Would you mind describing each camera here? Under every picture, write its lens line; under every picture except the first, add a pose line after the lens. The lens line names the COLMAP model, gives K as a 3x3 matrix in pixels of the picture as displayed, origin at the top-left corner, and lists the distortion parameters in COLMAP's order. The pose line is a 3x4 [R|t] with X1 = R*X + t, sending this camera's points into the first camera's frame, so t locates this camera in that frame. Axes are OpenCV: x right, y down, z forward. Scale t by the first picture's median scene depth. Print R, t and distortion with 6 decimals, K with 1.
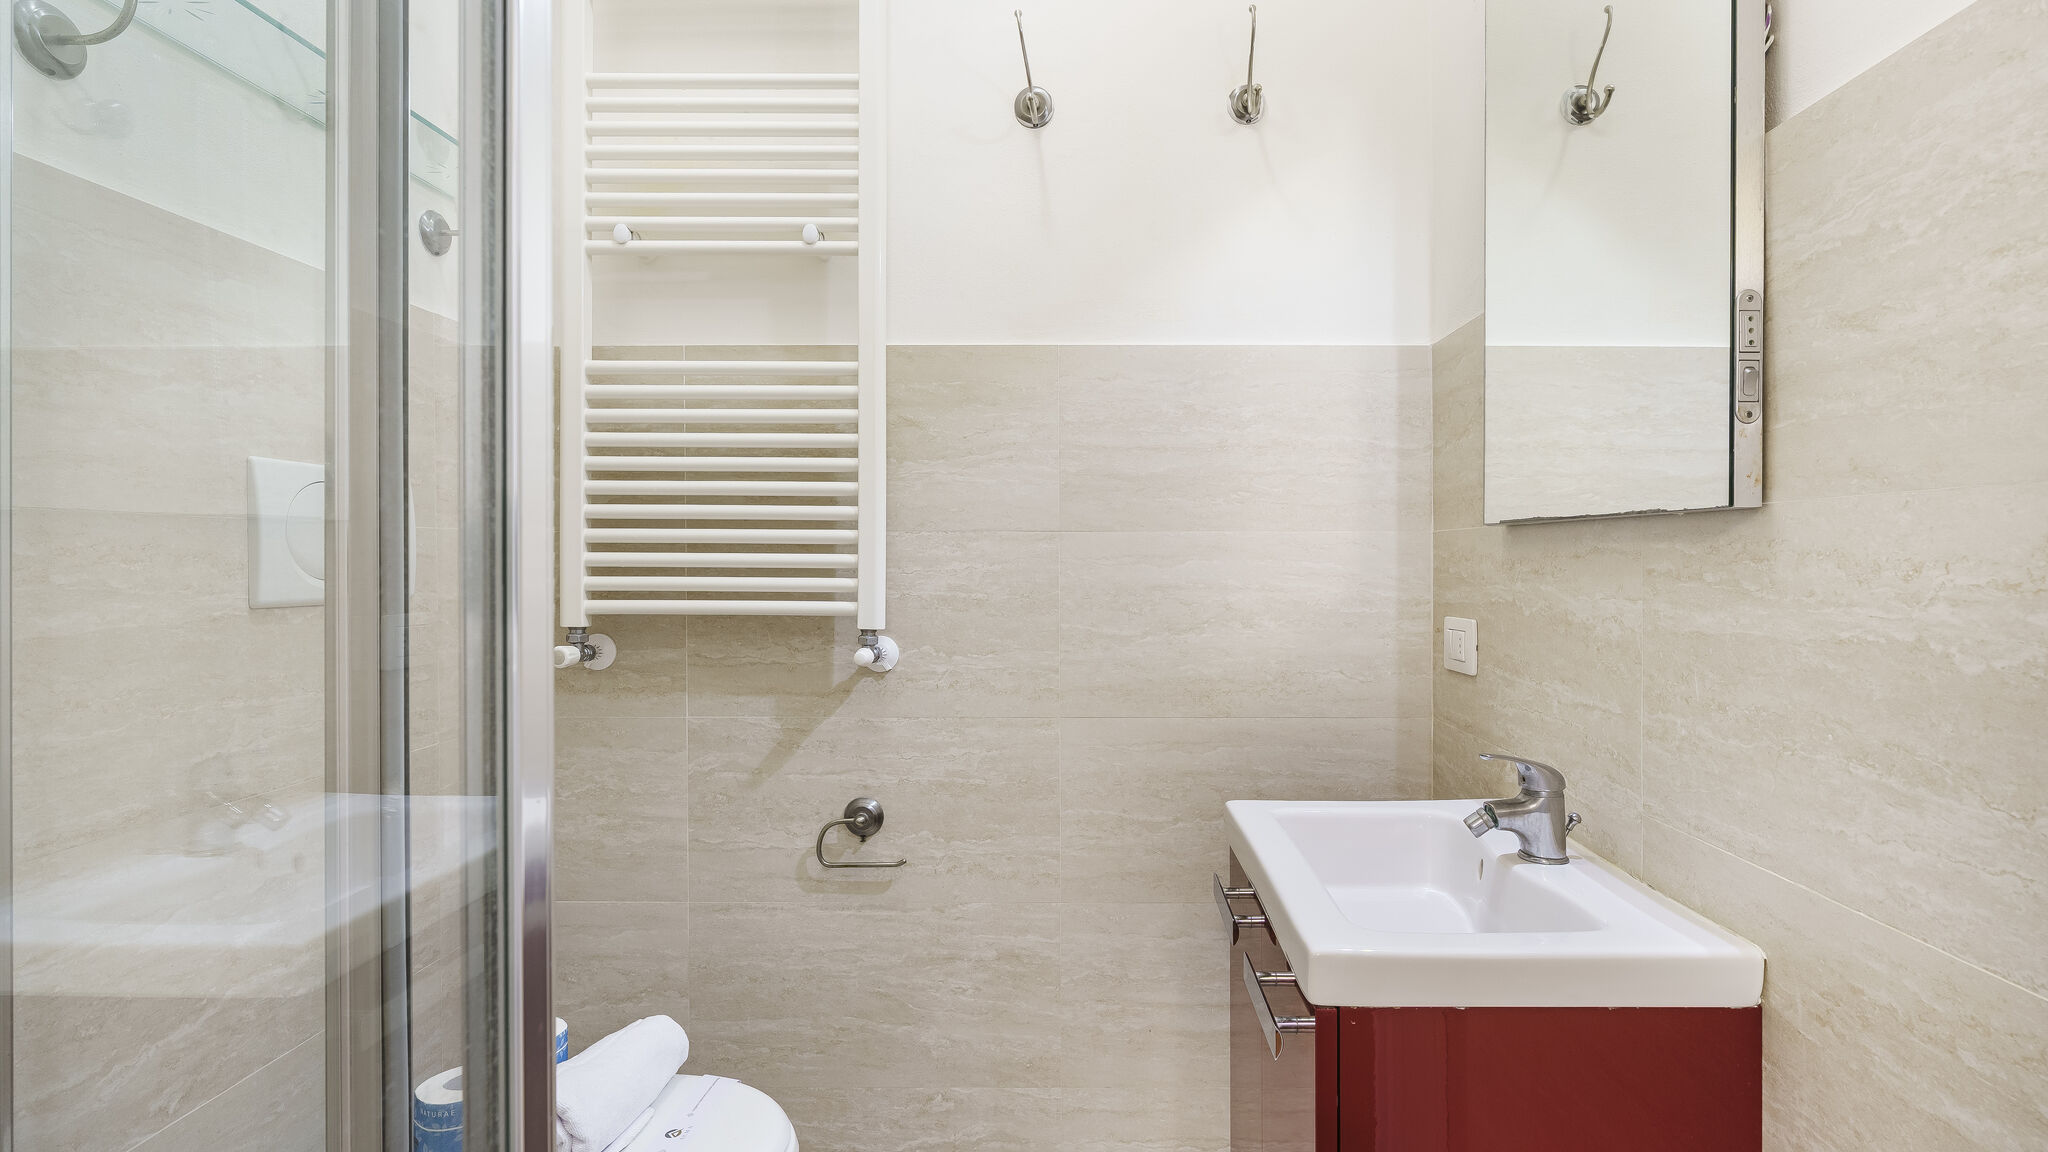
lens RADIAL K [[974.1, 0, 1038.6], [0, 974.1, 573.0], [0, 0, 1]] dist [-0.011734, 0.003884]
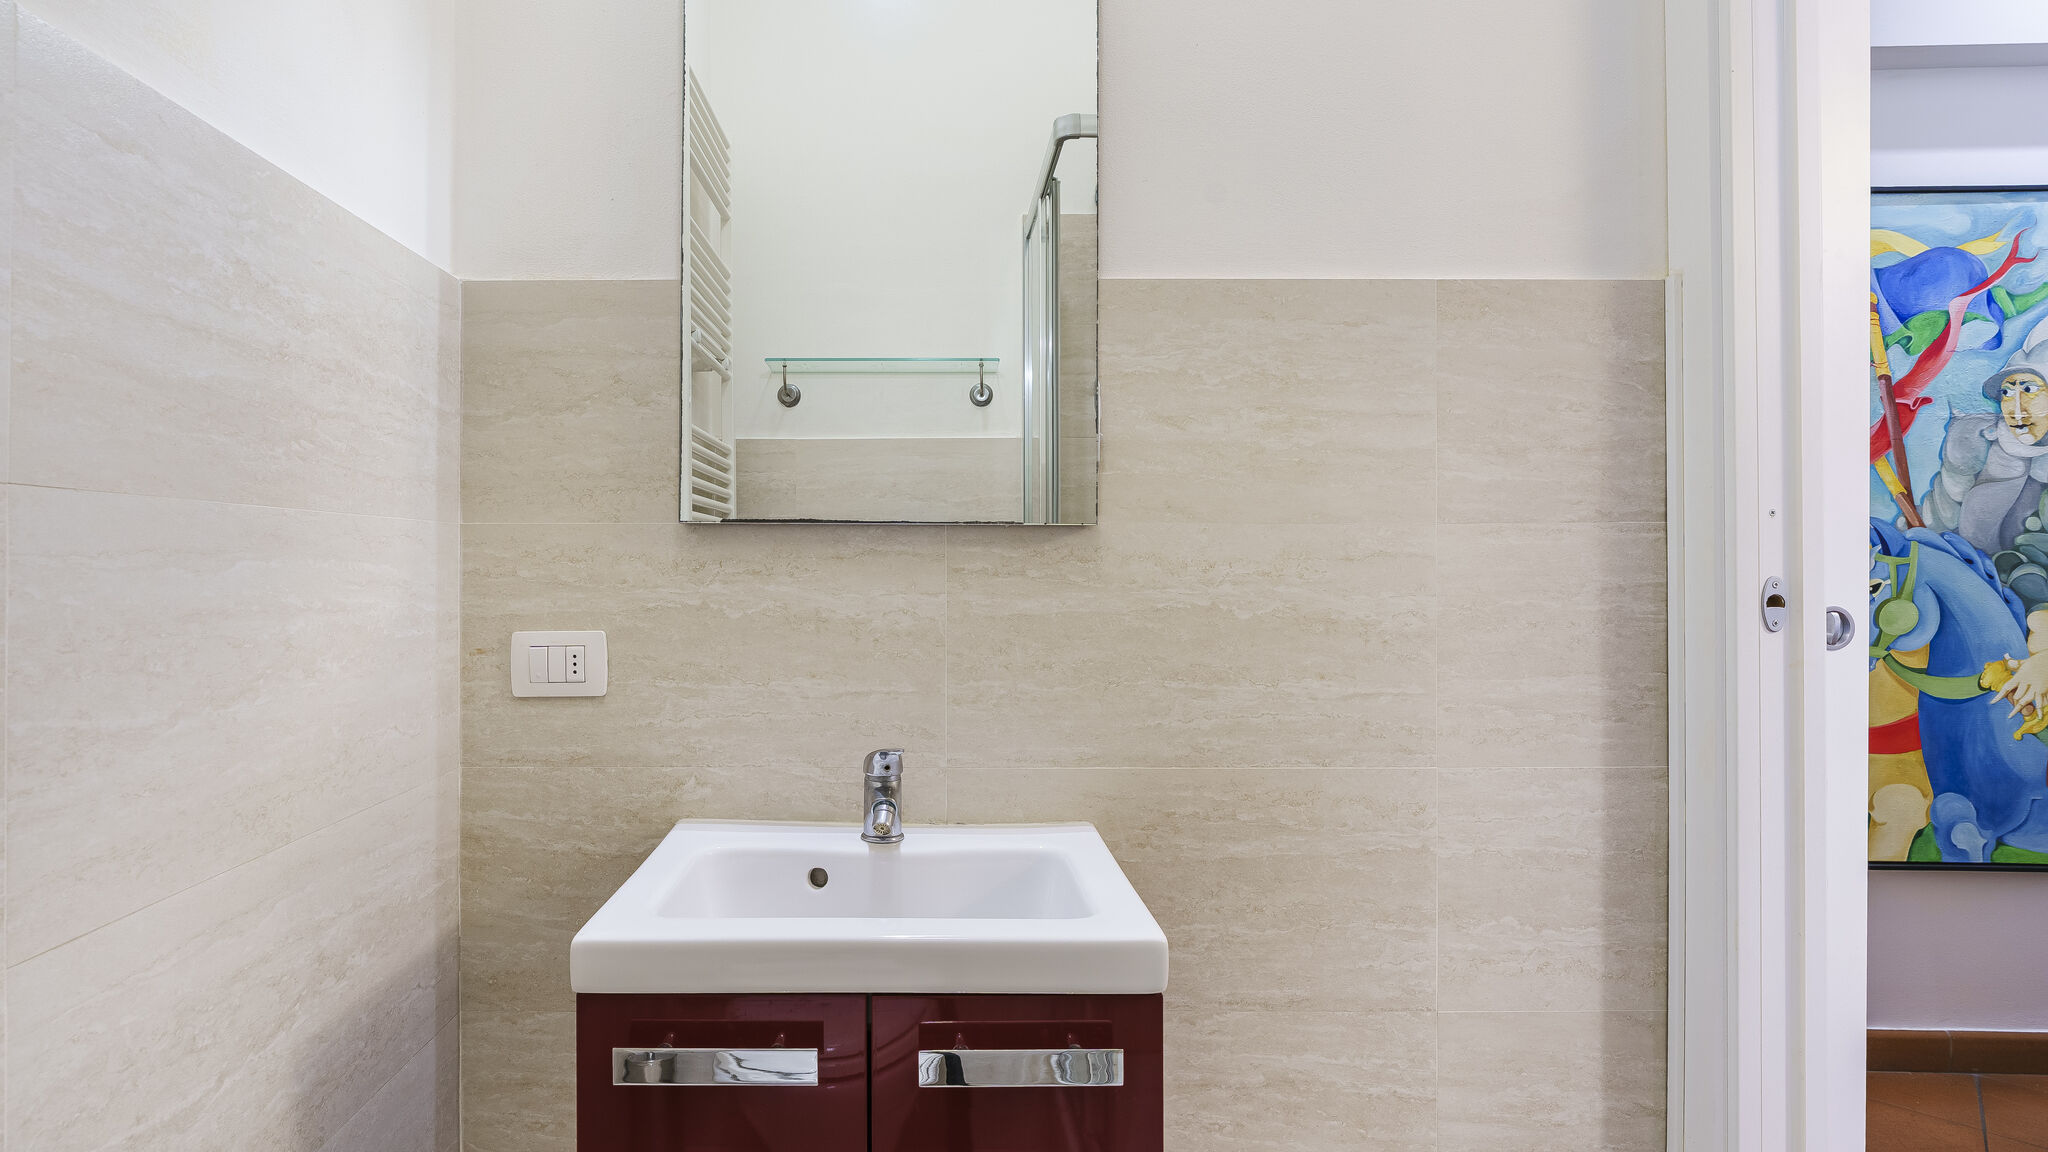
lens RADIAL K [[931.9, 0, 1032.6], [0, 931.9, 561.1], [0, 0, 1]] dist [-0.007821, 0.001146]
pose [[-0.048995, 0.002442, 0.998796, -0.571333], [0.013318, 0.999910, -0.001791, -0.009735], [-0.998710, 0.013214, -0.049023, 0.967331]]
